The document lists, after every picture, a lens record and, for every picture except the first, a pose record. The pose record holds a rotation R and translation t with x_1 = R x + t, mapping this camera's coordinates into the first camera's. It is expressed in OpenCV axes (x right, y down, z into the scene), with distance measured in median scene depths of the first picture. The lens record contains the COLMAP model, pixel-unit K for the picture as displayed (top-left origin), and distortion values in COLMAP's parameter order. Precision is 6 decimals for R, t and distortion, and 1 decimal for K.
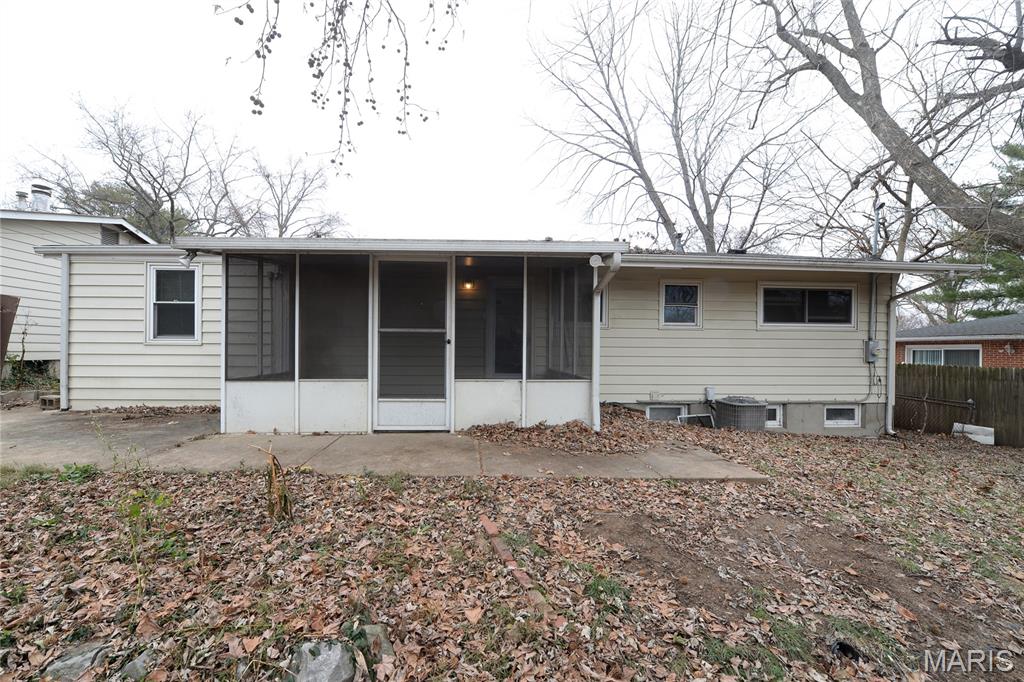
lens RADIAL K [[425.1, 0, 505.8], [0, 425.1, 341.9], [0, 0, 1]] dist [-0.018060, 0.000165]
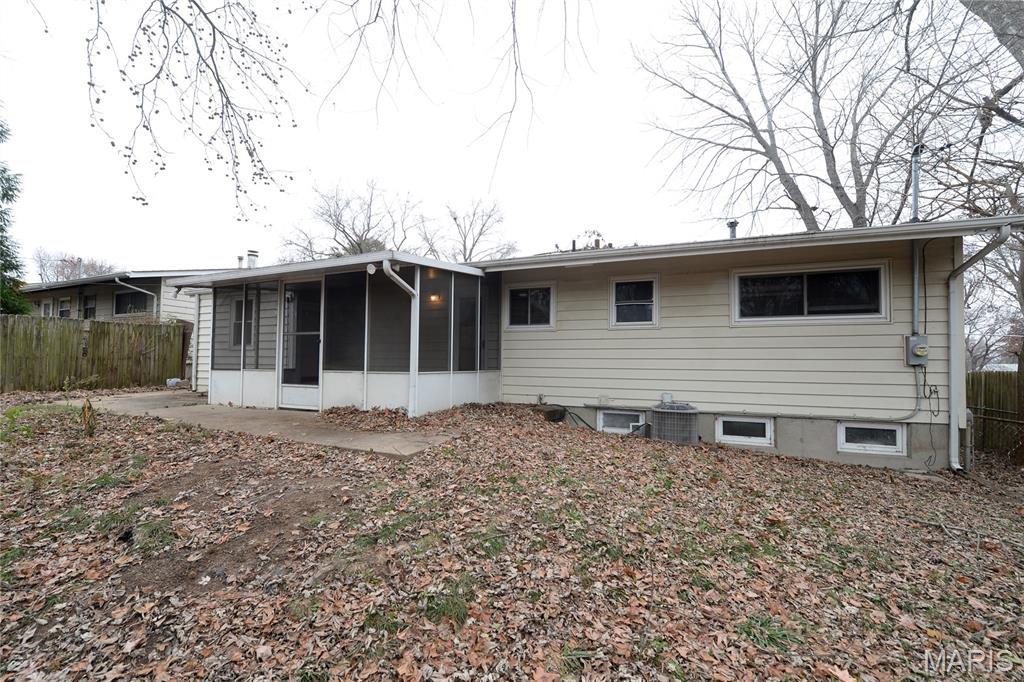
lens RADIAL K [[413.2, 0, 512.5], [0, 413.2, 345.2], [0, 0, 1]] dist [-0.015342, -0.000088]
pose [[0.903188, -0.017819, -0.428876, 0.546062], [0.006005, 0.999565, -0.028883, 0.029406], [0.429204, 0.023512, 0.902901, 0.074683]]
